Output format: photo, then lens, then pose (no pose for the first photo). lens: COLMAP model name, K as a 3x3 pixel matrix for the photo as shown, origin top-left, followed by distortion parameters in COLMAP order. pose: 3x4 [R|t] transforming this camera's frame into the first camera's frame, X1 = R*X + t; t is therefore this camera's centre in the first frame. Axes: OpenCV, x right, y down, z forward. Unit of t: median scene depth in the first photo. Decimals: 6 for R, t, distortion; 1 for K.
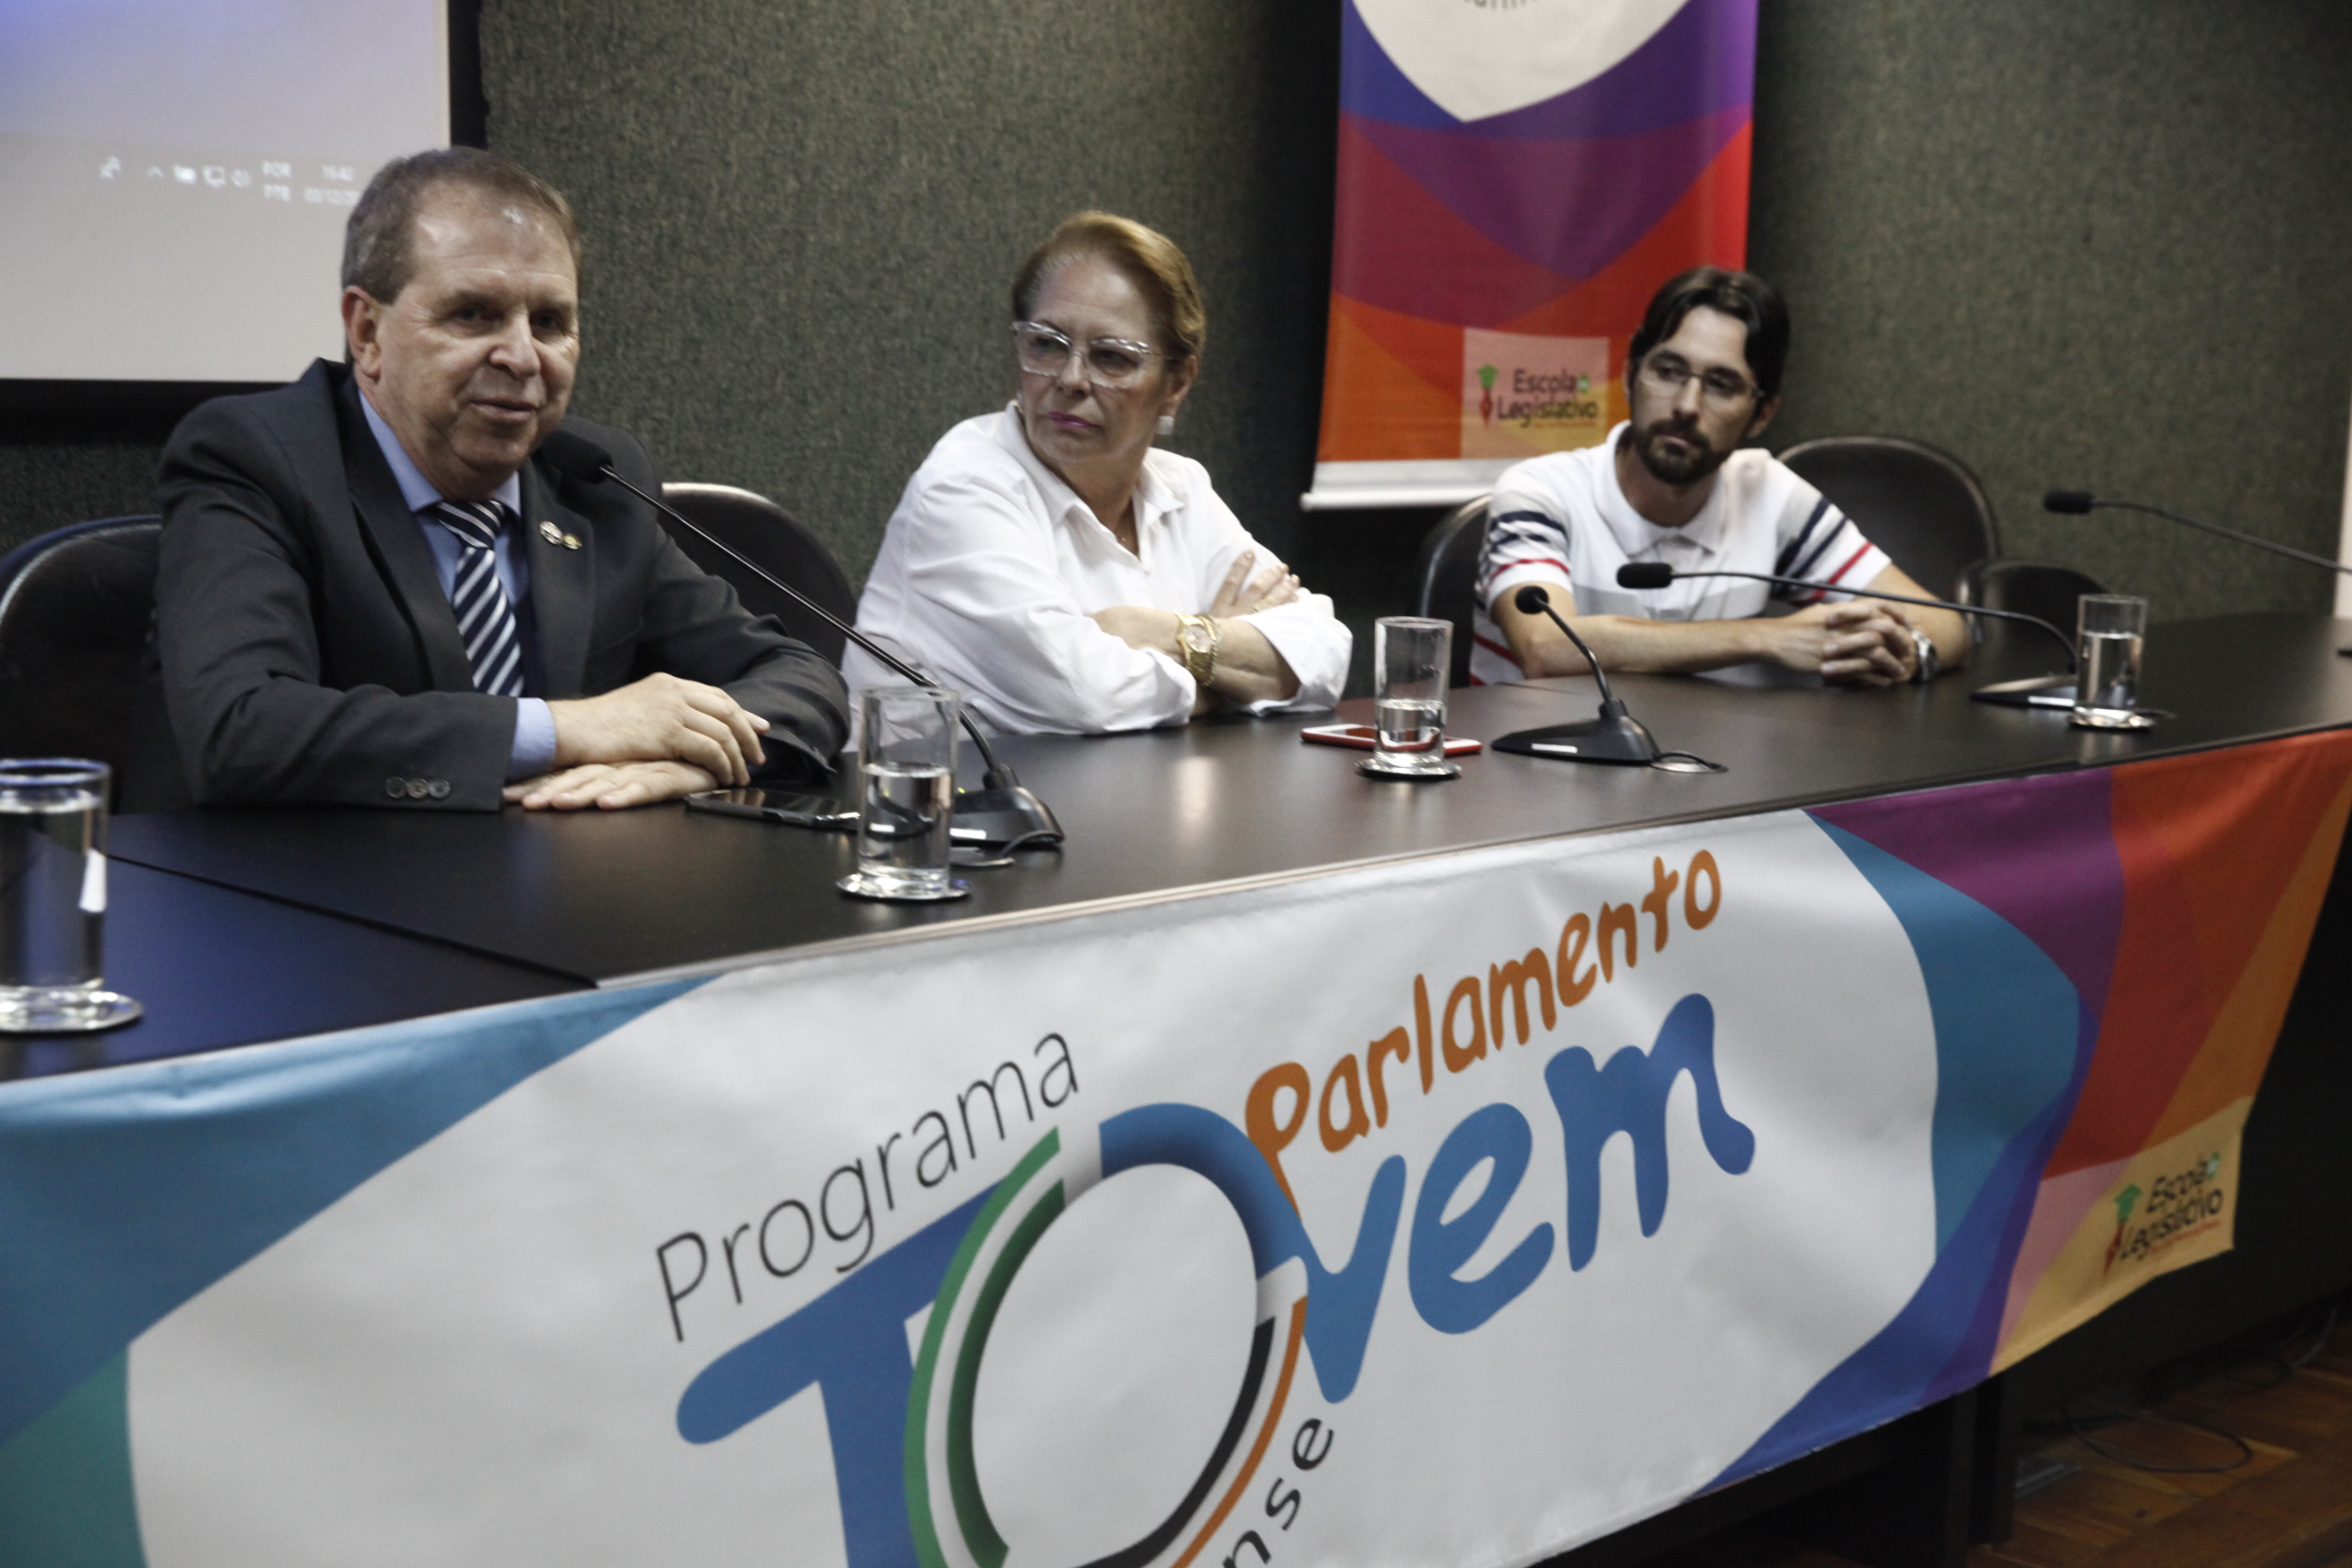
lens RADIAL K [[3585.0, 0, 1182.0], [0, 3585.0, 784.5], [0, 0, 1]] dist [-0.077461, 0.000000]
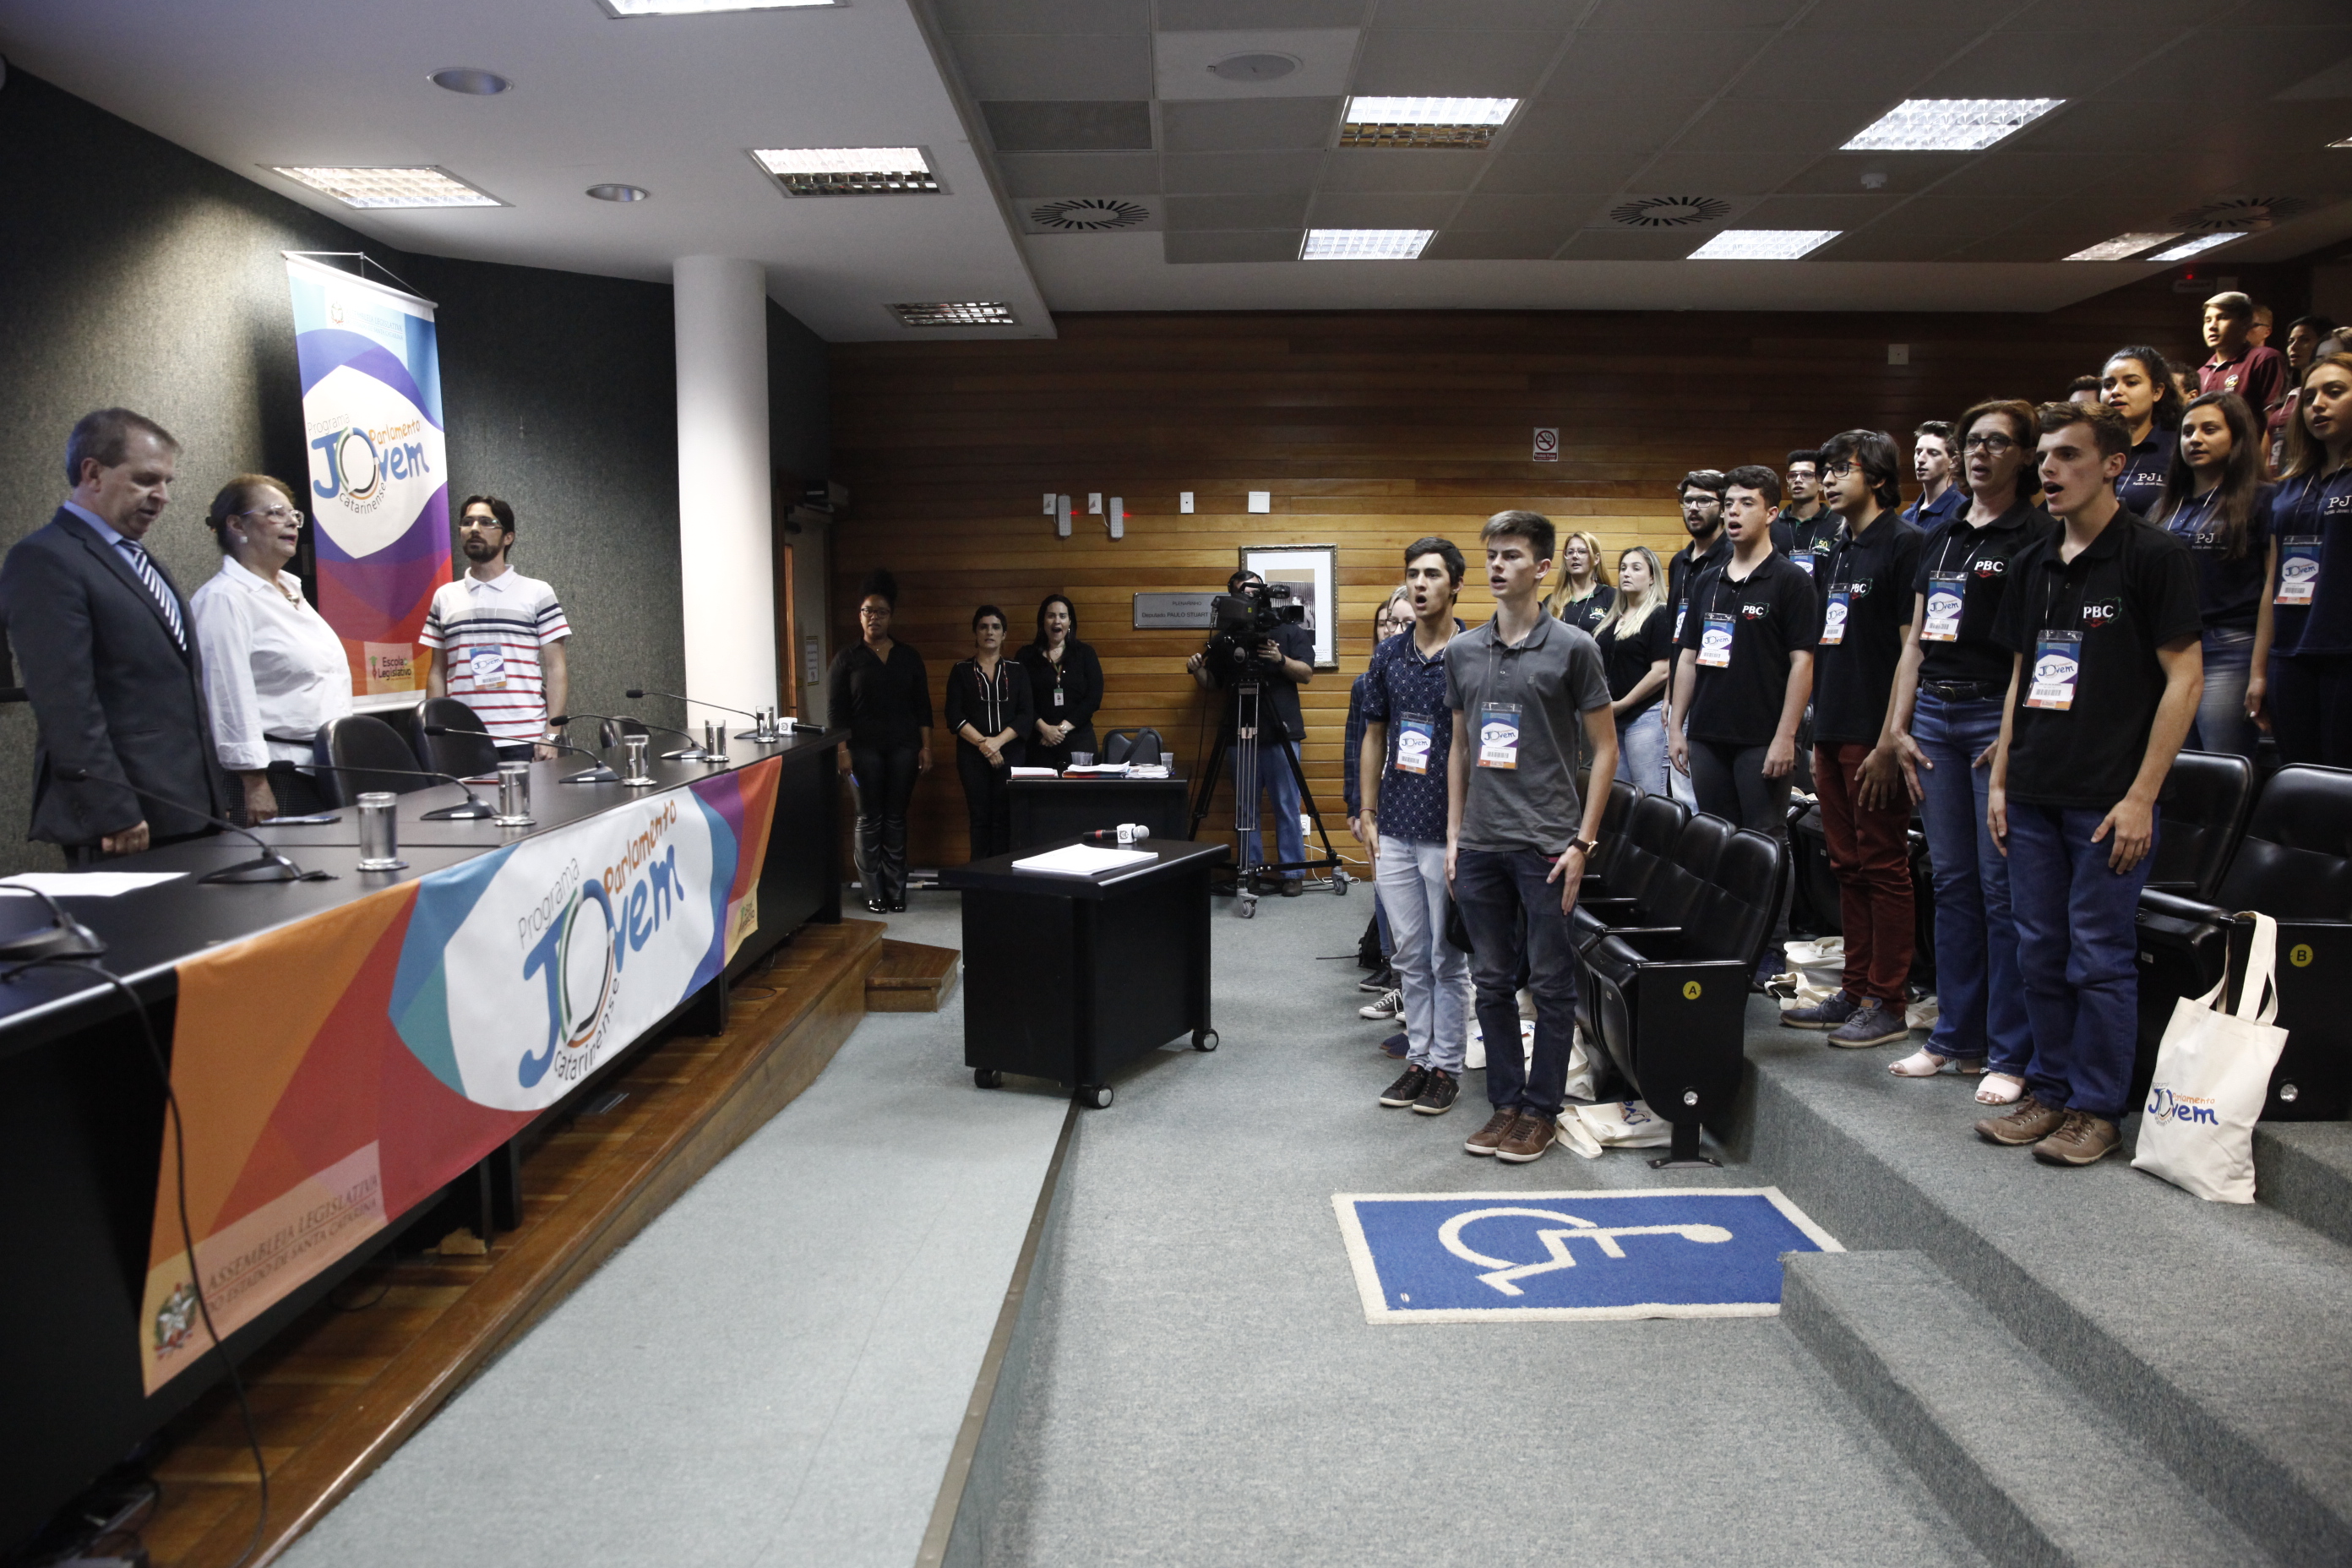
lens RADIAL K [[1635.2, 0, 1164.9], [0, 1635.2, 803.0], [0, 0, 1]] dist [-0.100870, 0.077026]
pose [[0.744431, -0.102253, 0.659823, -0.397822], [0.111923, 0.993332, 0.027661, 0.025302], [-0.658252, 0.053258, 0.750912, -0.320013]]
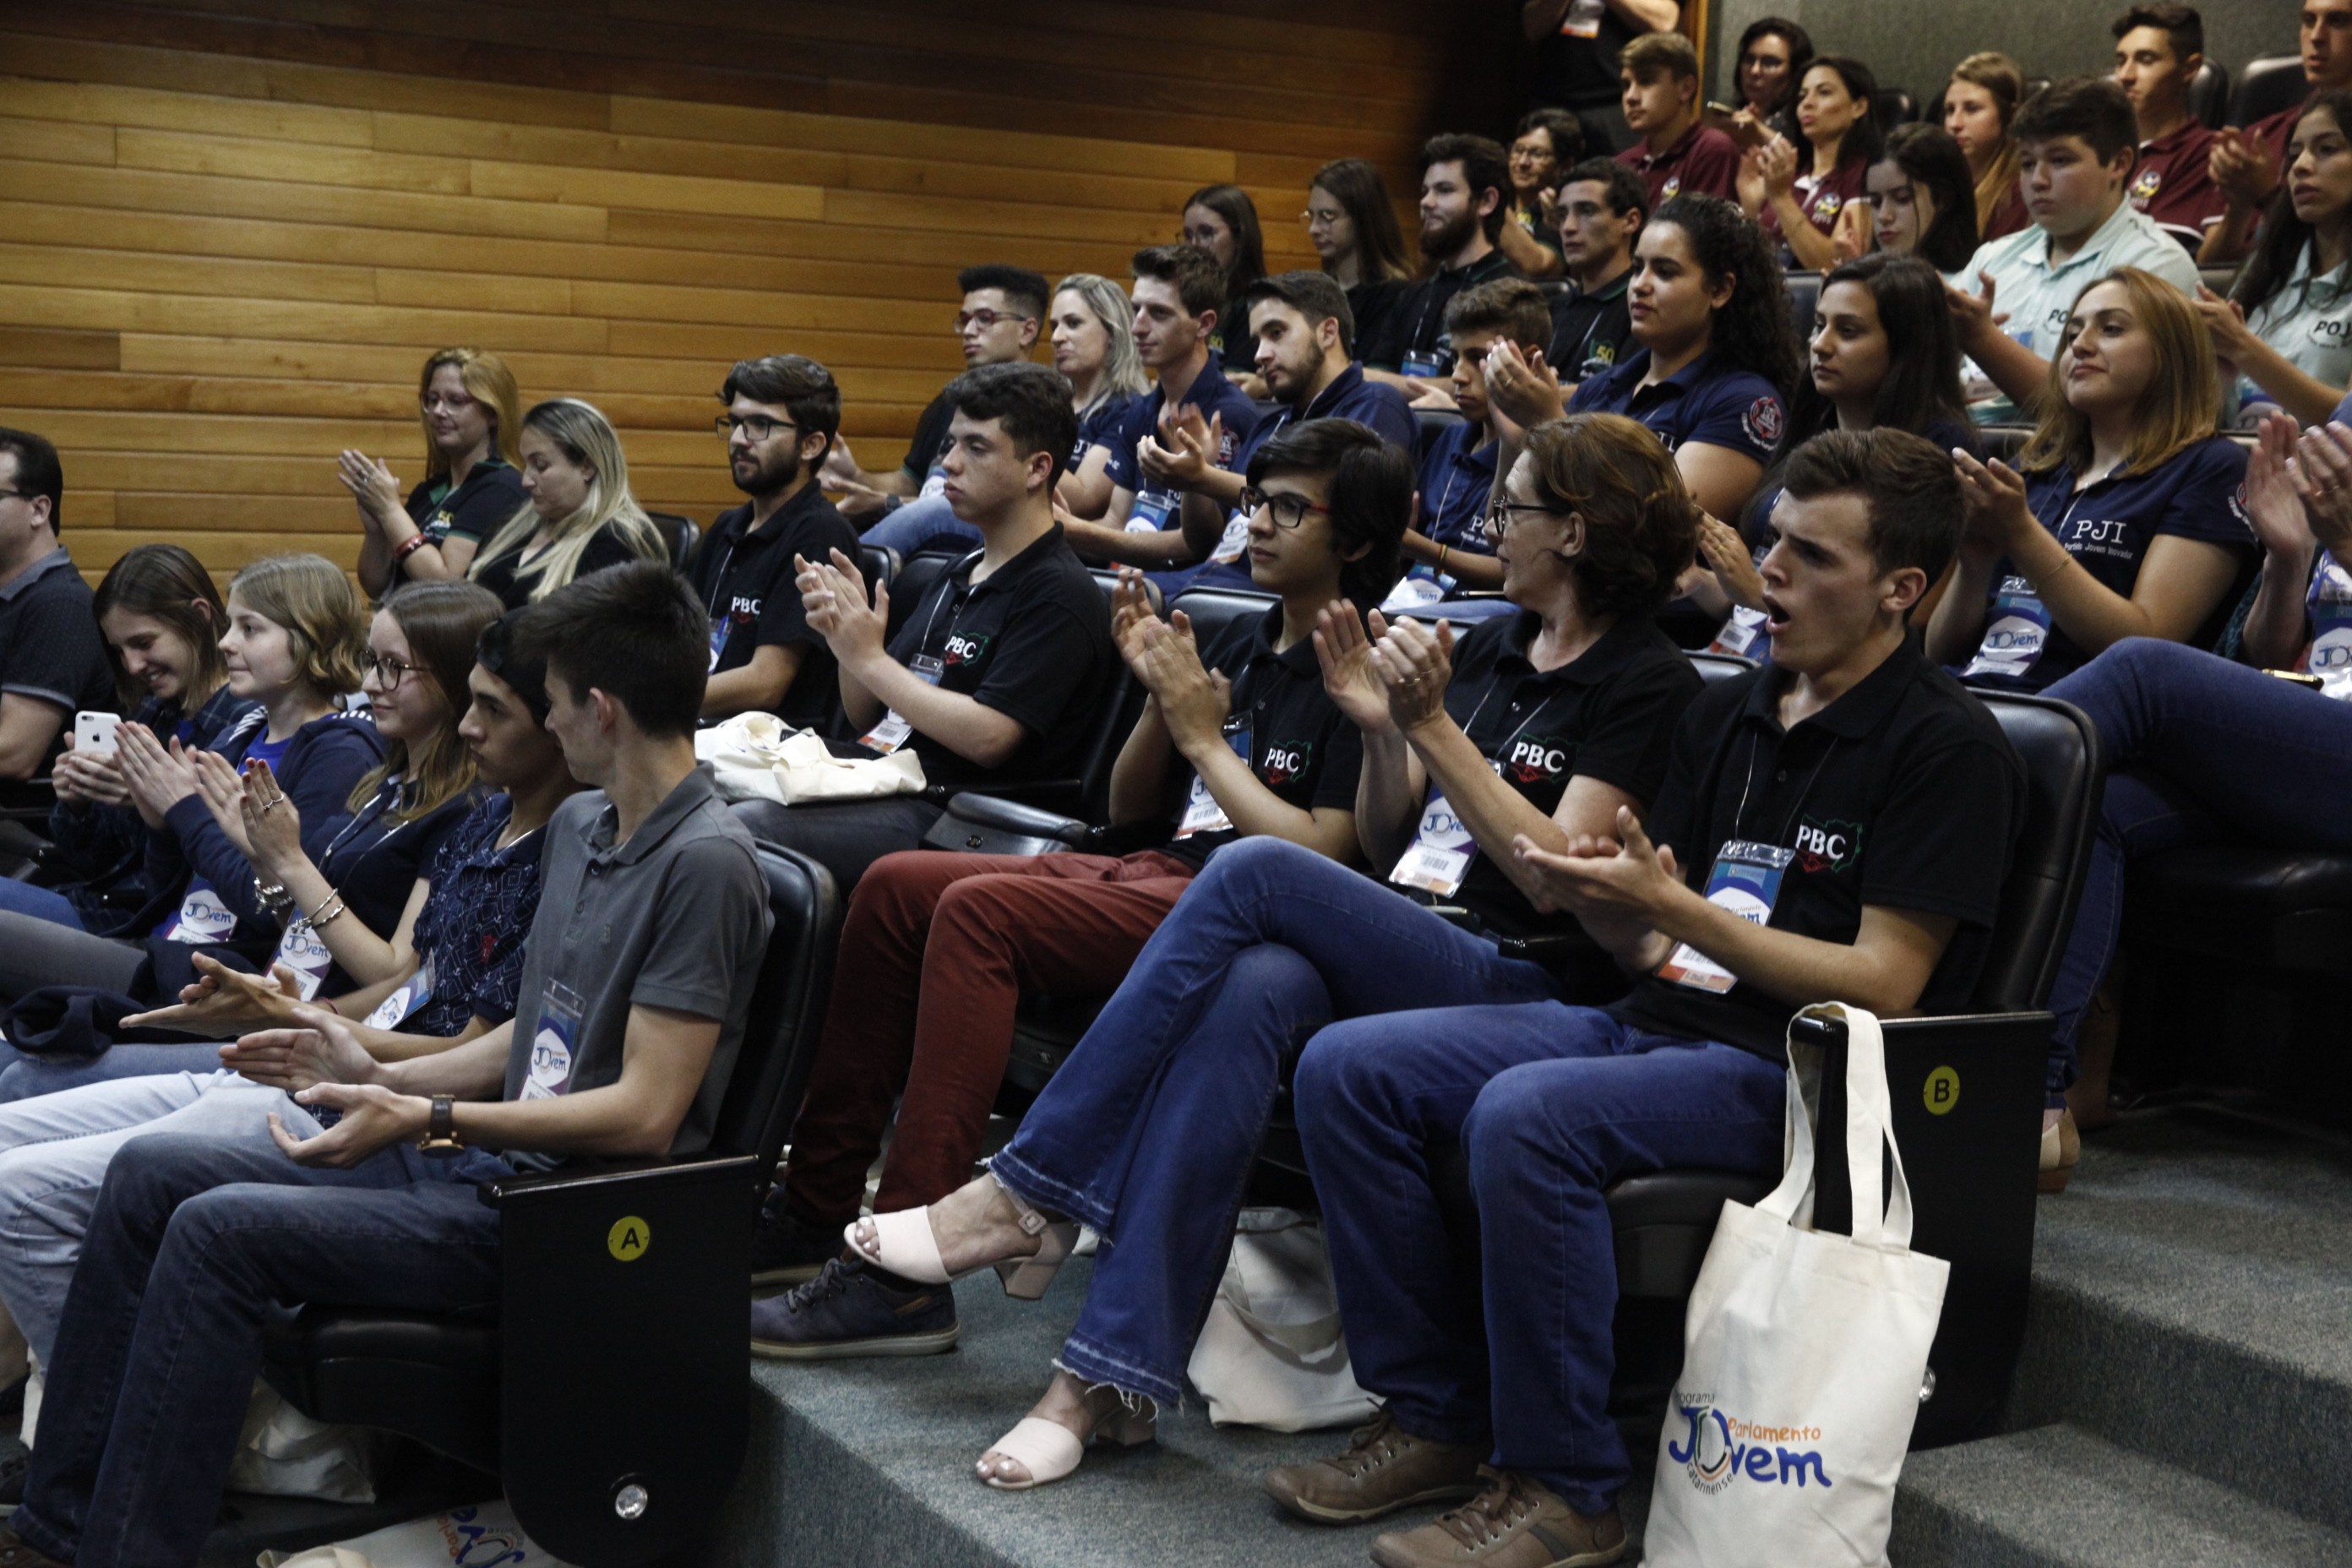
lens RADIAL K [[3103.8, 0, 1174.6], [0, 3103.8, 809.2], [0, 0, 1]] dist [0.081543, 0.000000]
pose [[0.287108, -0.141665, 0.947365, -0.296708], [0.097832, 0.988169, 0.118117, 0.021662], [-0.952889, 0.058771, 0.297570, -0.233870]]
